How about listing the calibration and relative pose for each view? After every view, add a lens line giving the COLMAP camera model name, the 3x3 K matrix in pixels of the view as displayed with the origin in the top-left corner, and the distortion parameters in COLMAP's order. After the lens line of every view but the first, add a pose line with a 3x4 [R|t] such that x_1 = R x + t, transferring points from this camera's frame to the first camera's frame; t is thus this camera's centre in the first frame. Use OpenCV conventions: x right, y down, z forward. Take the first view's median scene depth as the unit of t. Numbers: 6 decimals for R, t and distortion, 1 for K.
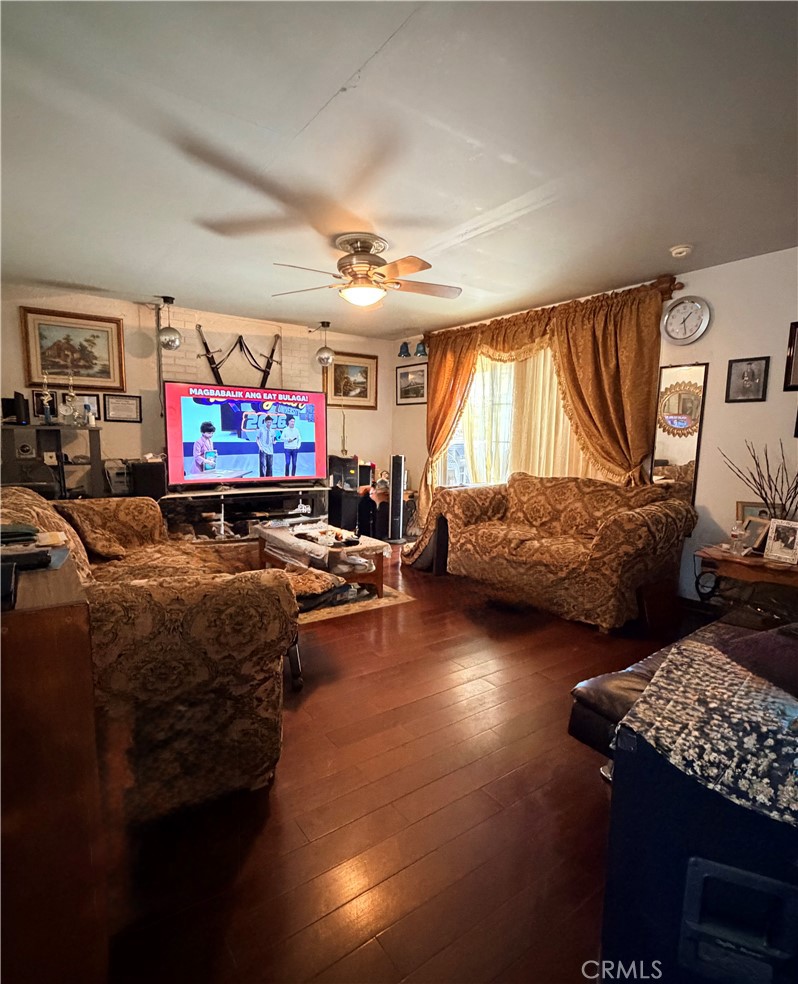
lens RADIAL K [[511.8, 0, 398.0], [0, 511.8, 495.5], [0, 0, 1]] dist [0.000298, -0.000012]
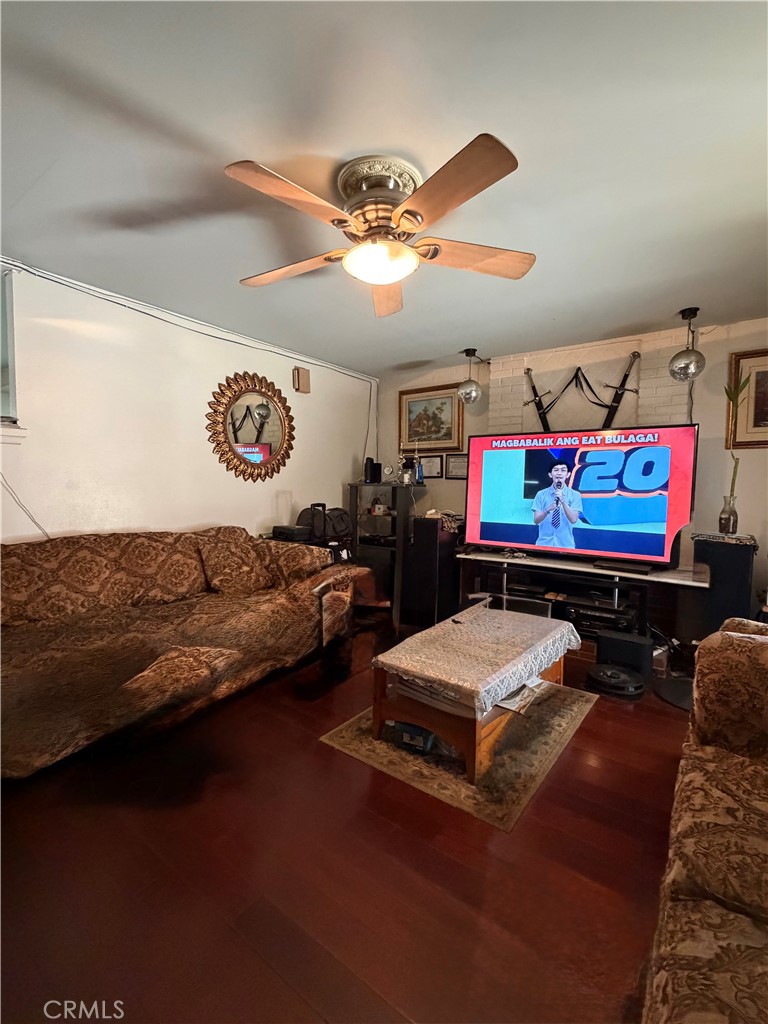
lens RADIAL K [[460.6, 0, 384.4], [0, 460.6, 510.1], [0, 0, 1]] dist [-0.001973, -0.000030]
pose [[0.294392, 0.039382, -0.954873, 0.325778], [-0.123818, 0.992301, 0.002752, -0.066069], [0.947630, 0.117420, 0.297002, 0.592632]]
